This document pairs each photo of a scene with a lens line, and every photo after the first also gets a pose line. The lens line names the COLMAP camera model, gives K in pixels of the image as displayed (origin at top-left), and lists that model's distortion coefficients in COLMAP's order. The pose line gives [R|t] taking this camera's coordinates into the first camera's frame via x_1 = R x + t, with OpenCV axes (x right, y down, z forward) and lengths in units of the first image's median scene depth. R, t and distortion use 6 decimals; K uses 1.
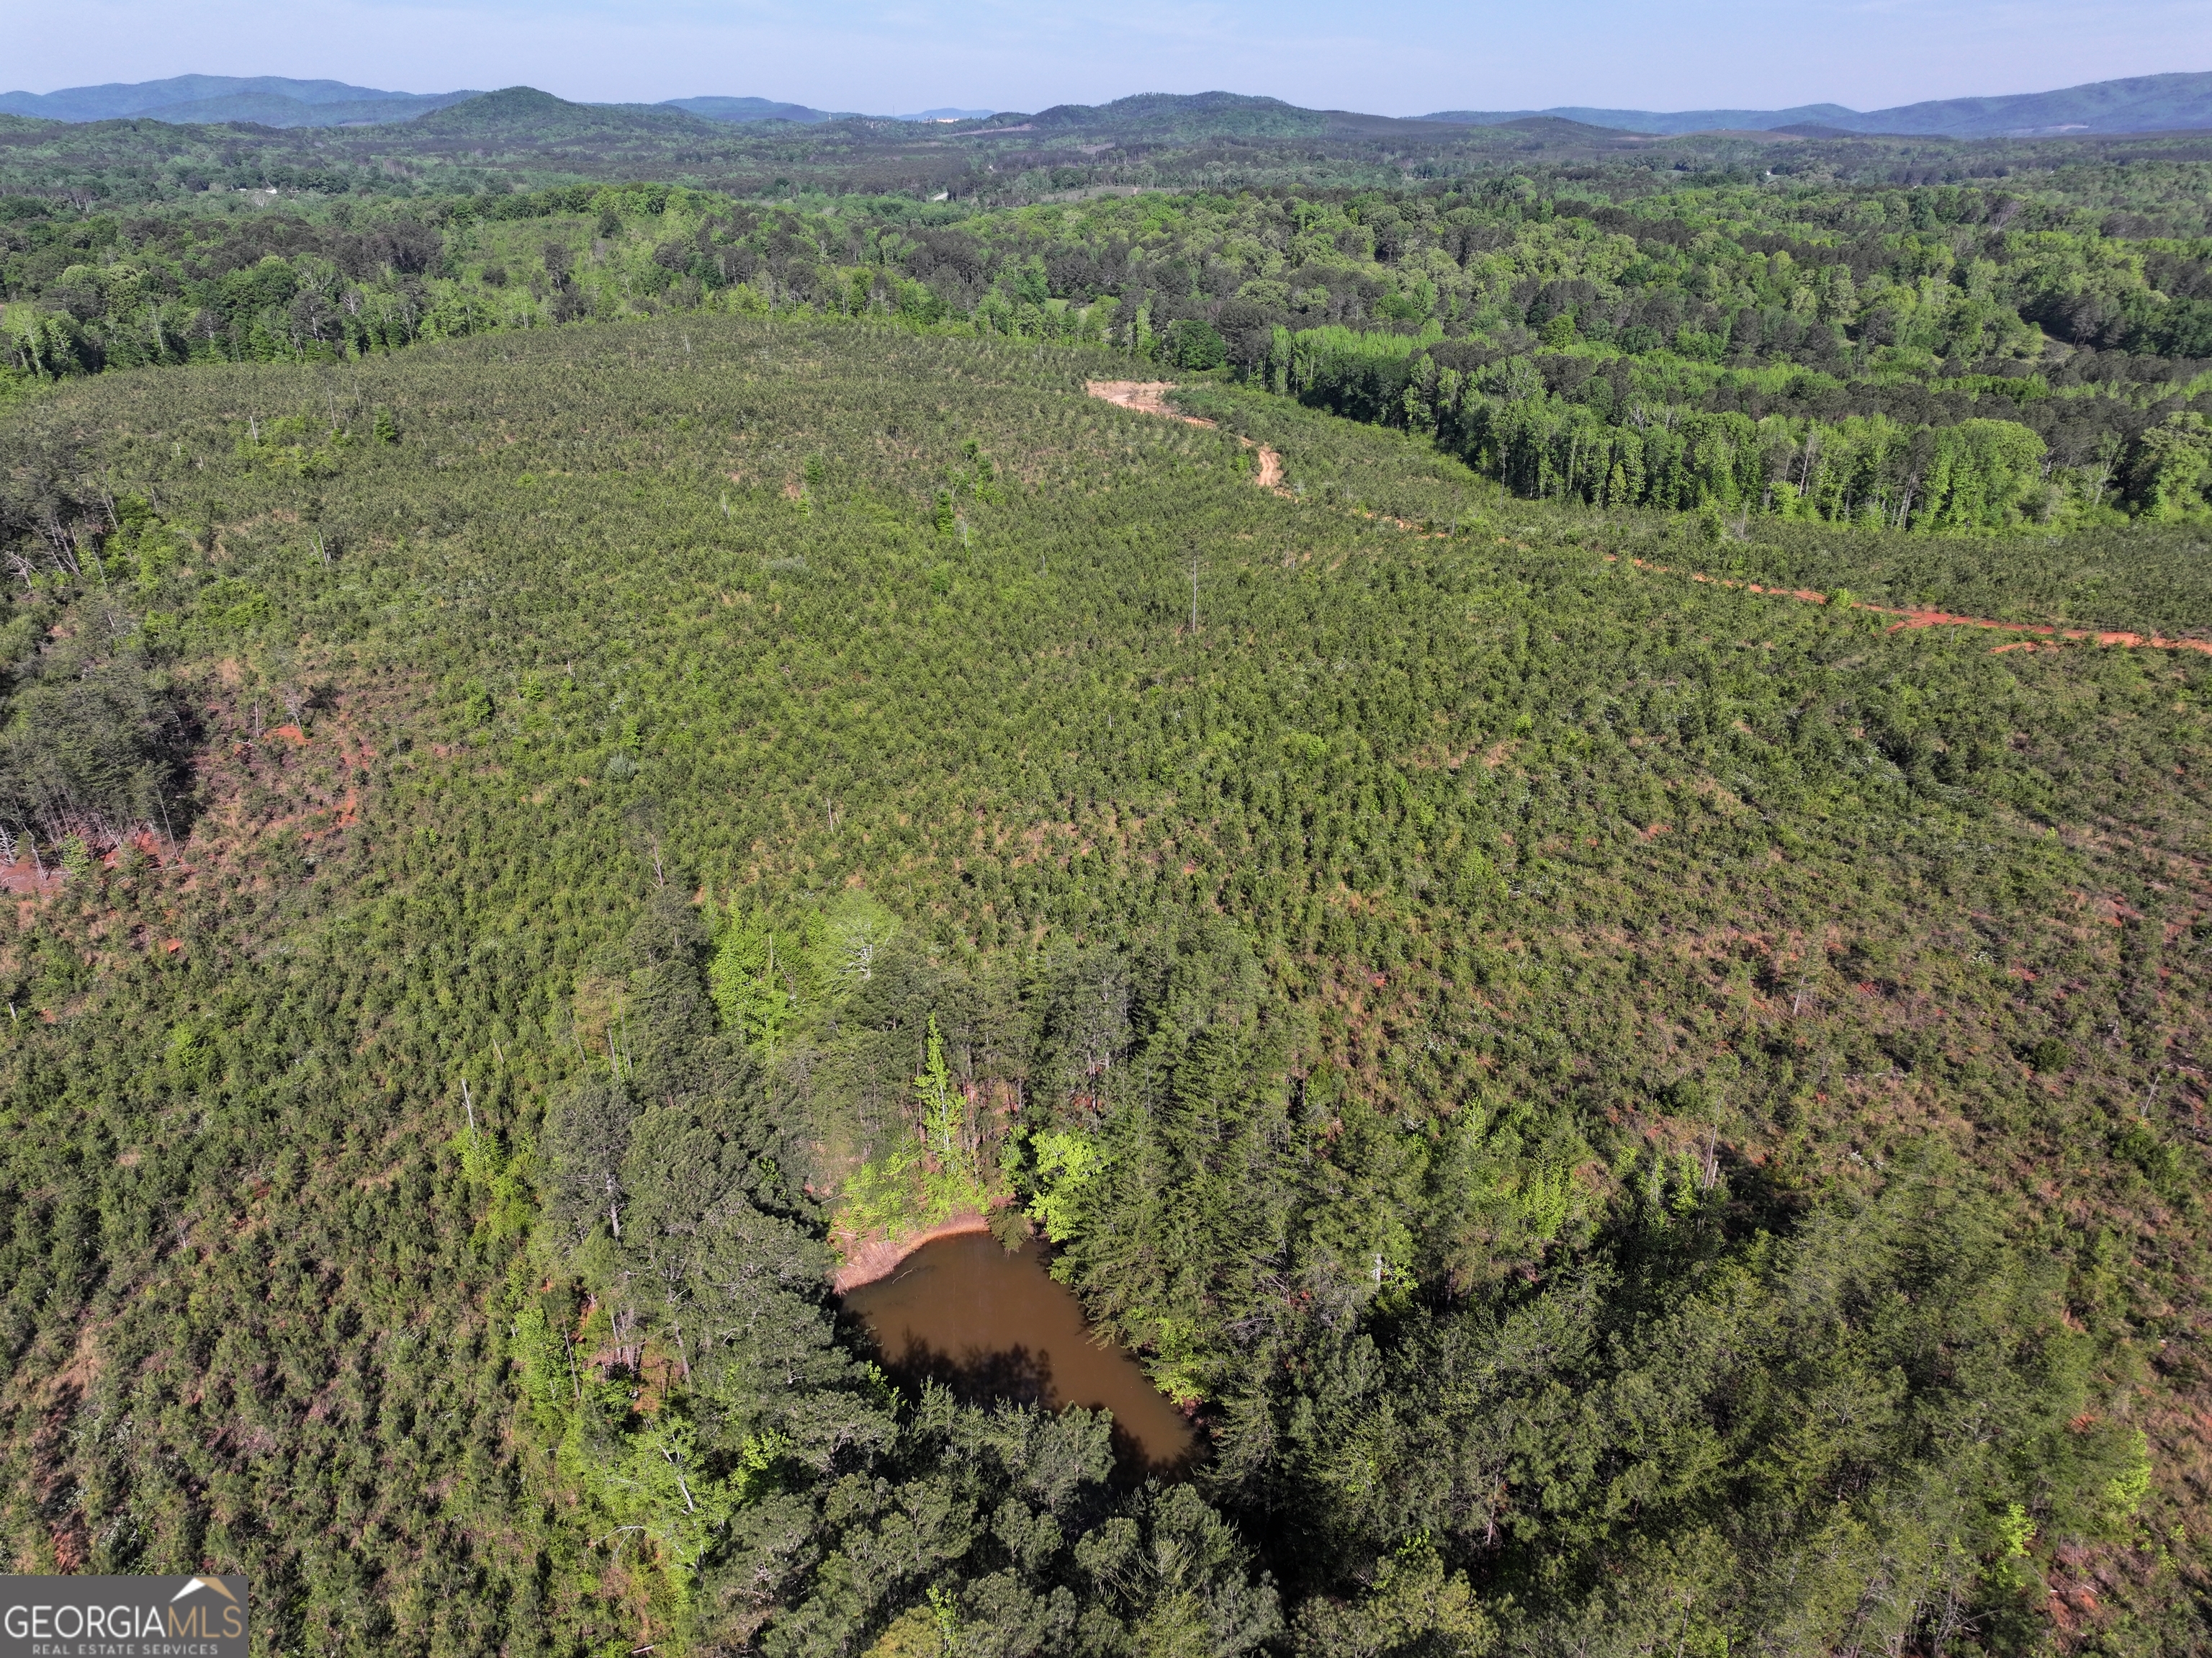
lens RADIAL K [[1556.0, 0, 1122.8], [0, 1556.0, 822.0], [0, 0, 1]] dist [-0.006290, 0.024474]
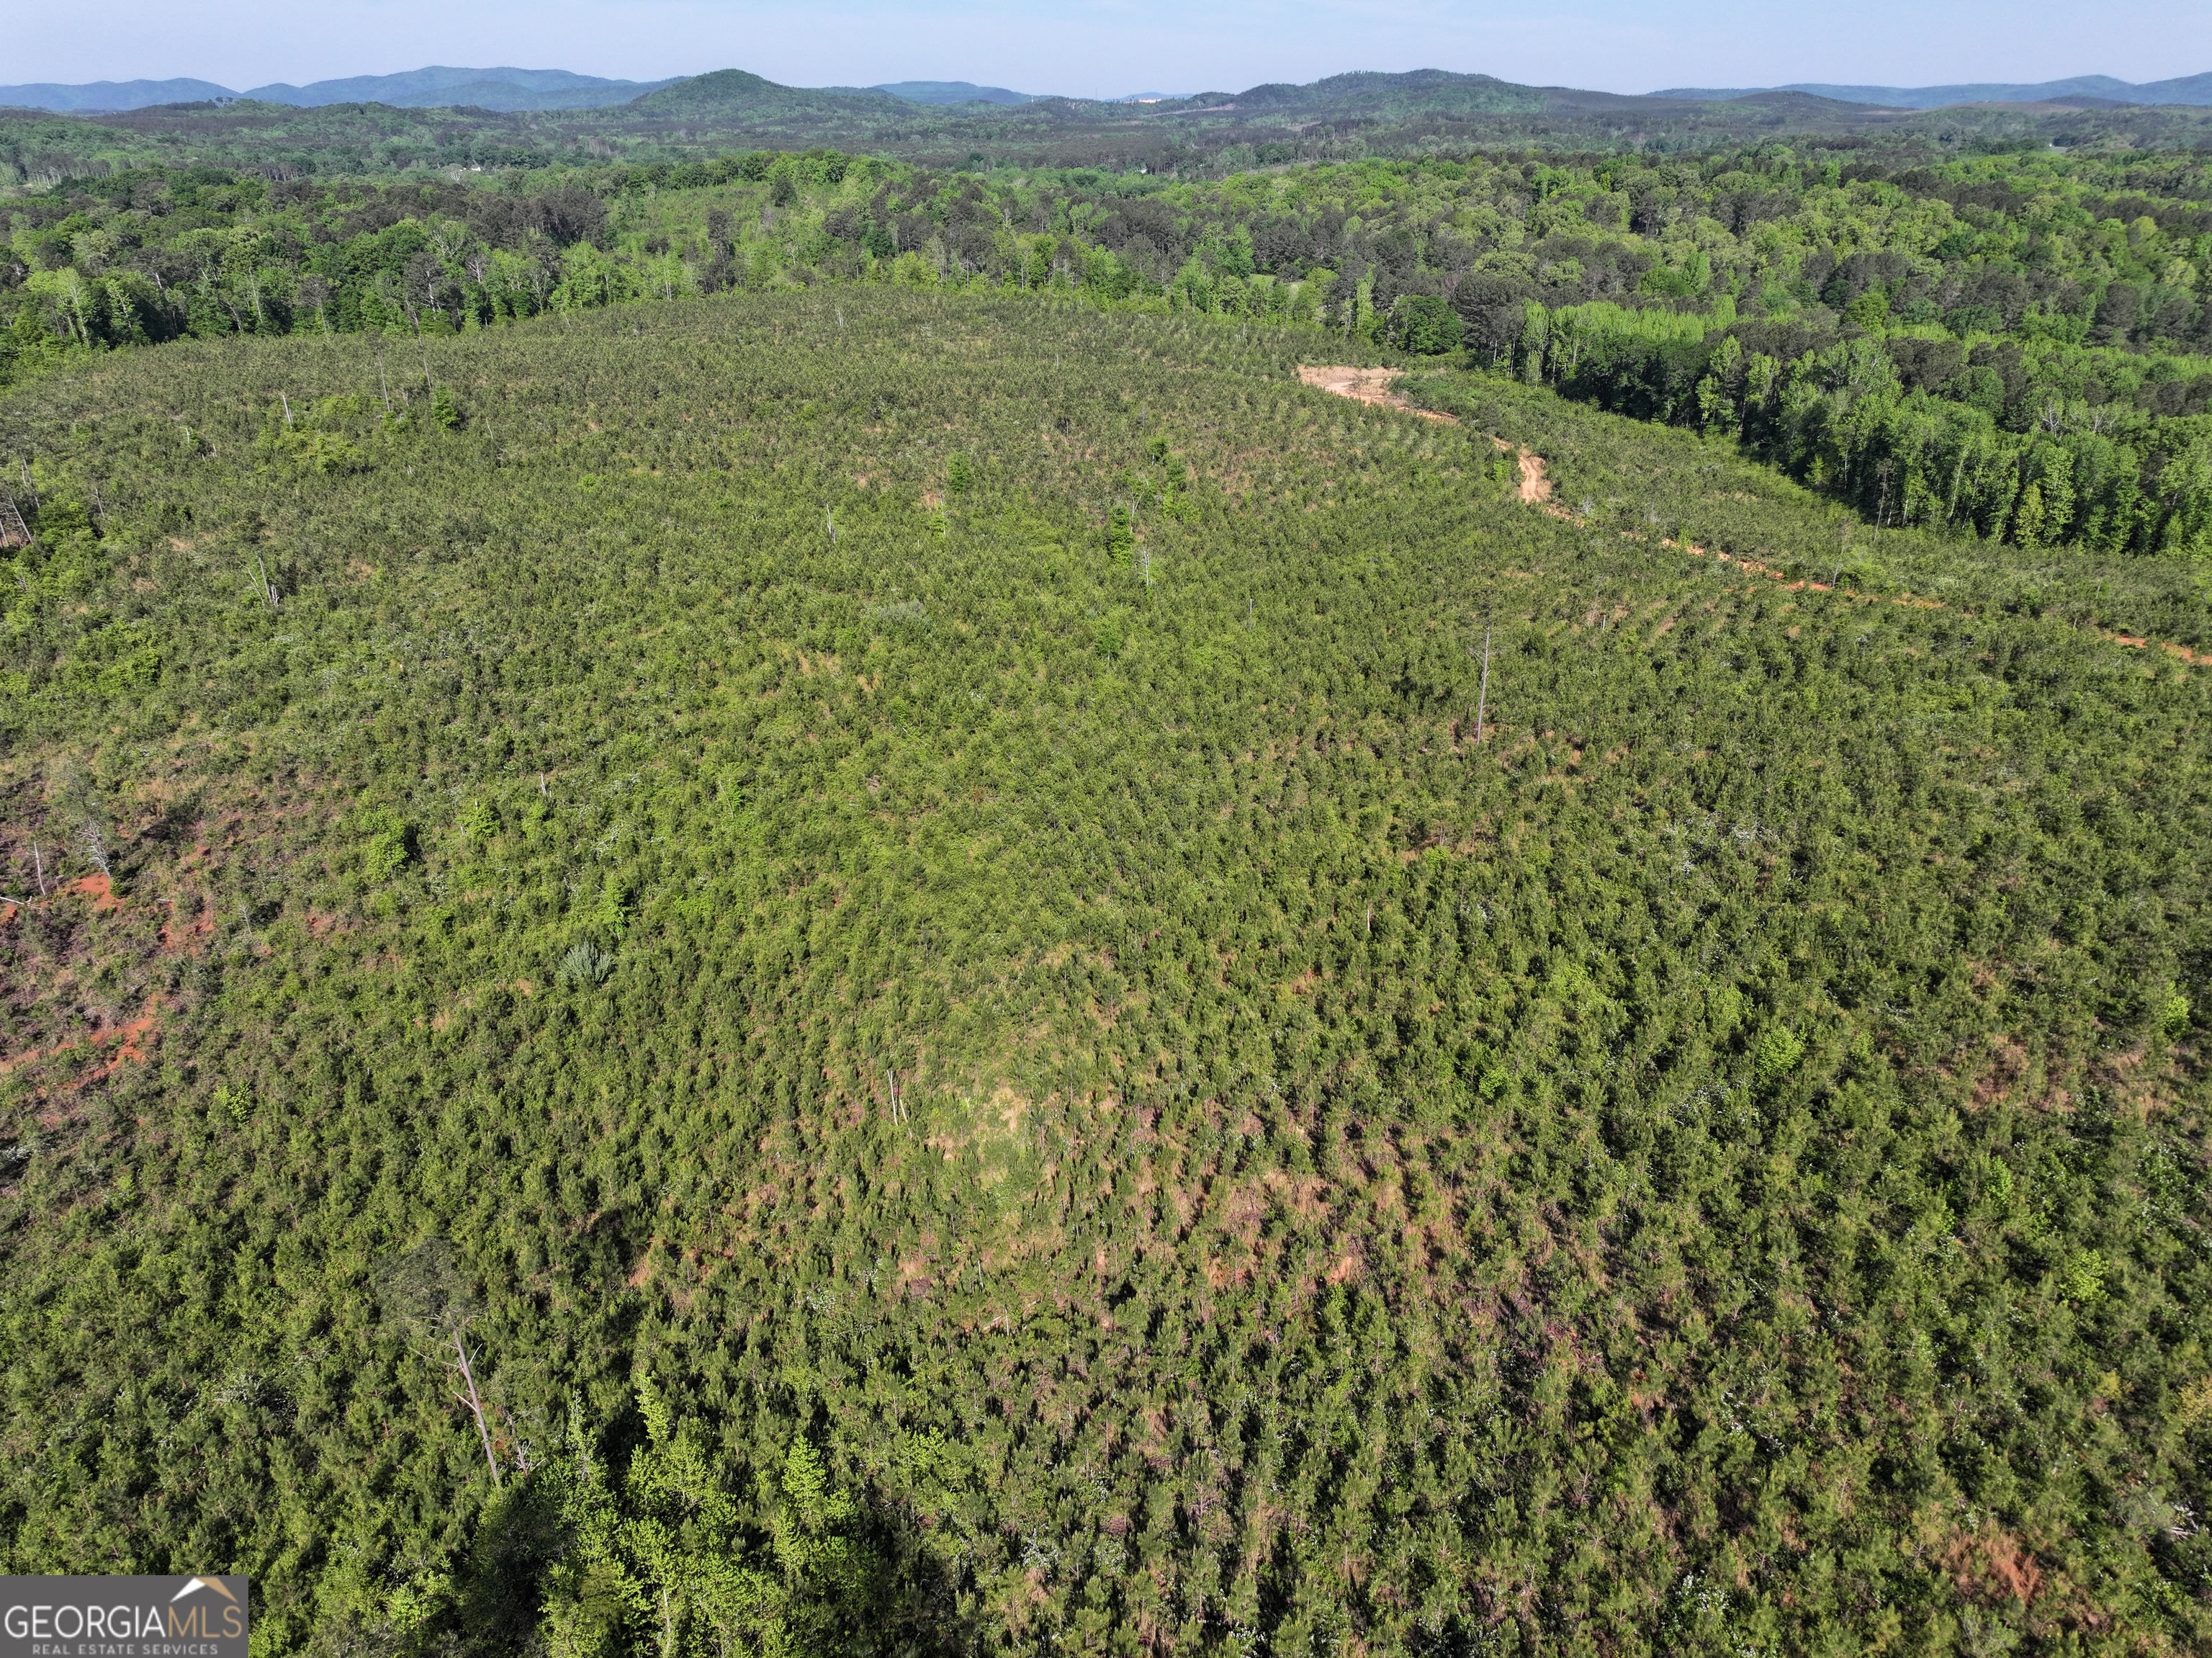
lens RADIAL K [[1556.0, 0, 1113.3], [0, 1556.0, 824.5], [0, 0, 1]] dist [-0.006290, 0.024474]
pose [[0.992338, 0.045493, -0.114871, -0.018446], [-0.044402, 0.998941, 0.012039, -0.049603], [0.115297, -0.006846, 0.993308, 0.181742]]
